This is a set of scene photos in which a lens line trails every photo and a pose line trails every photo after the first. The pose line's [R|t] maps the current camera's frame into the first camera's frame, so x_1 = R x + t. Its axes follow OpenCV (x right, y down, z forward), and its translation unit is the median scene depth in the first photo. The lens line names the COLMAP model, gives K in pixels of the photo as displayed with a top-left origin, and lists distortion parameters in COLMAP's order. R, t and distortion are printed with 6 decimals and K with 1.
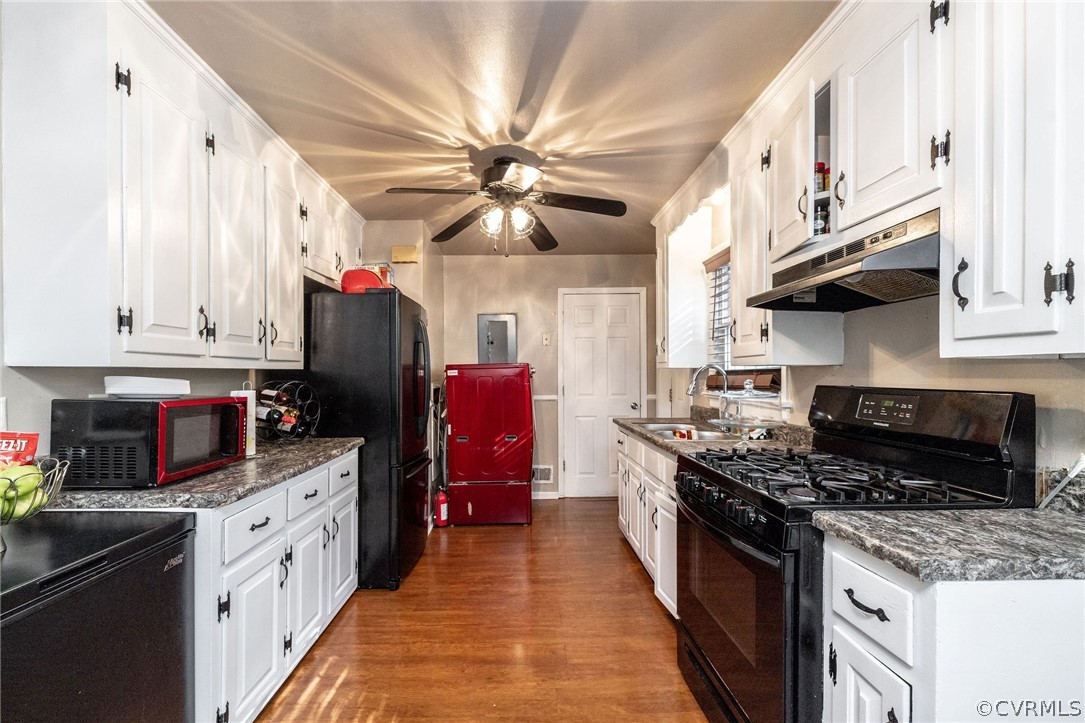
lens RADIAL K [[455.2, 0, 539.3], [0, 455.2, 374.2], [0, 0, 1]] dist [0.000056, -0.000140]
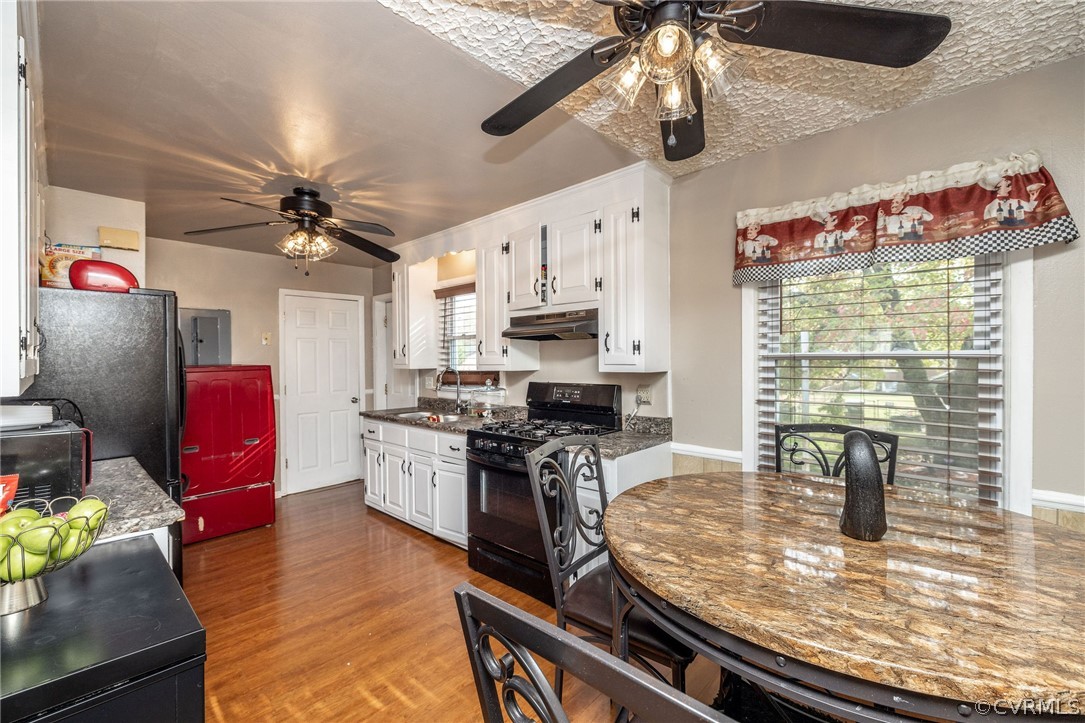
lens RADIAL K [[448.3, 0, 542.5], [0, 448.3, 361.5], [0, 0, 1]] dist [0.000471, -0.000043]
pose [[0.692908, -0.005775, 0.721003, -0.611952], [0.006235, 0.999979, 0.002017, -0.058815], [-0.720999, 0.003098, 0.692930, -0.245127]]
